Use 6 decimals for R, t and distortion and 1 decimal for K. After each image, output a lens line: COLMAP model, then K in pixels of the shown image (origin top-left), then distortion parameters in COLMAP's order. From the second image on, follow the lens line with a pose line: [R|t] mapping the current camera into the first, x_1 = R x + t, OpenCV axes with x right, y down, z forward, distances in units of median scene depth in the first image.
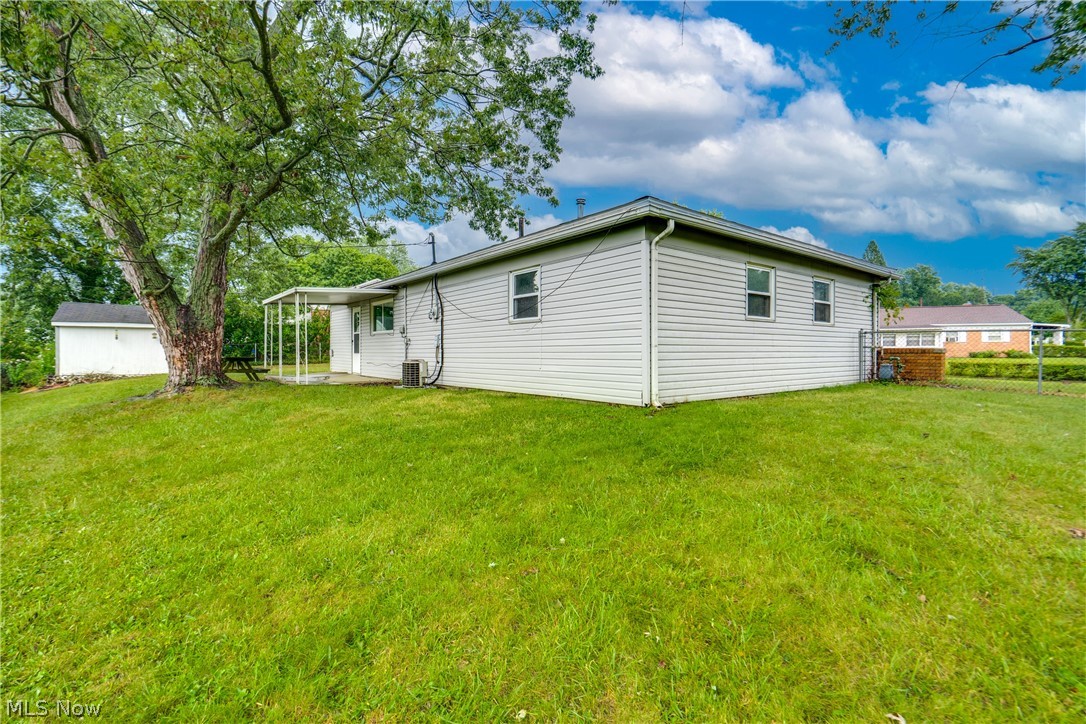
lens RADIAL K [[497.0, 0, 545.9], [0, 497.0, 365.0], [0, 0, 1]] dist [-0.013038, 0.005315]
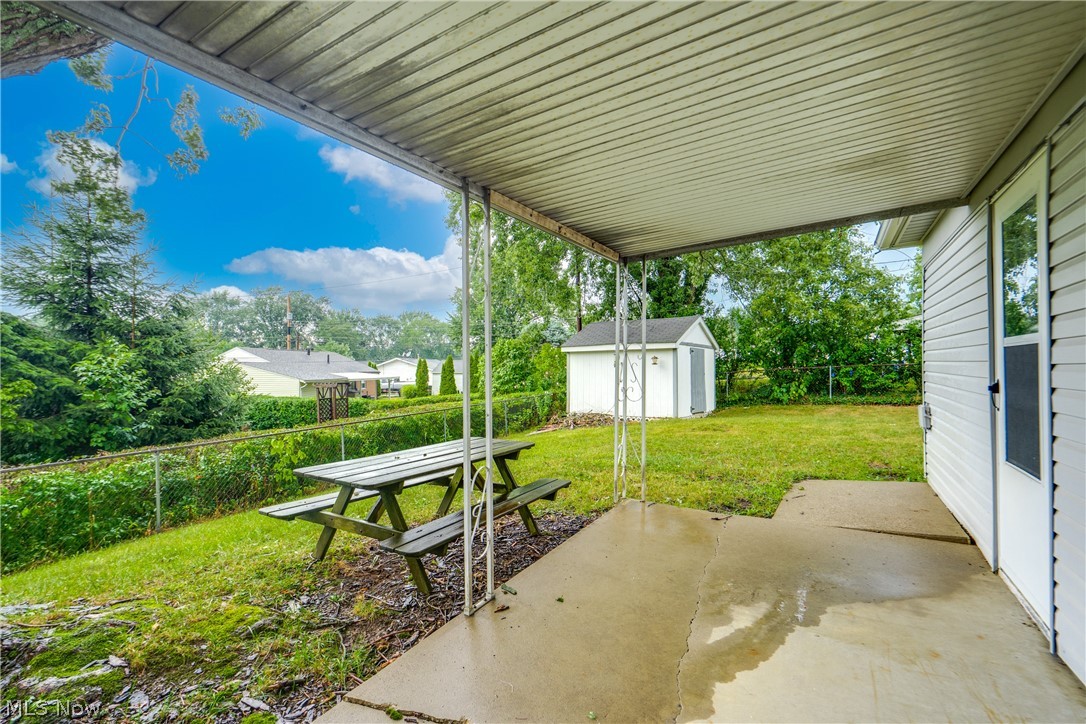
lens RADIAL K [[497.0, 0, 545.9], [0, 497.0, 365.0], [0, 0, 1]] dist [-0.013038, 0.005315]
pose [[0.372040, -0.000792, -0.928216, -0.236705], [-0.012229, 0.999909, -0.005754, -0.052659], [0.928136, 0.013492, 0.371997, 0.657709]]
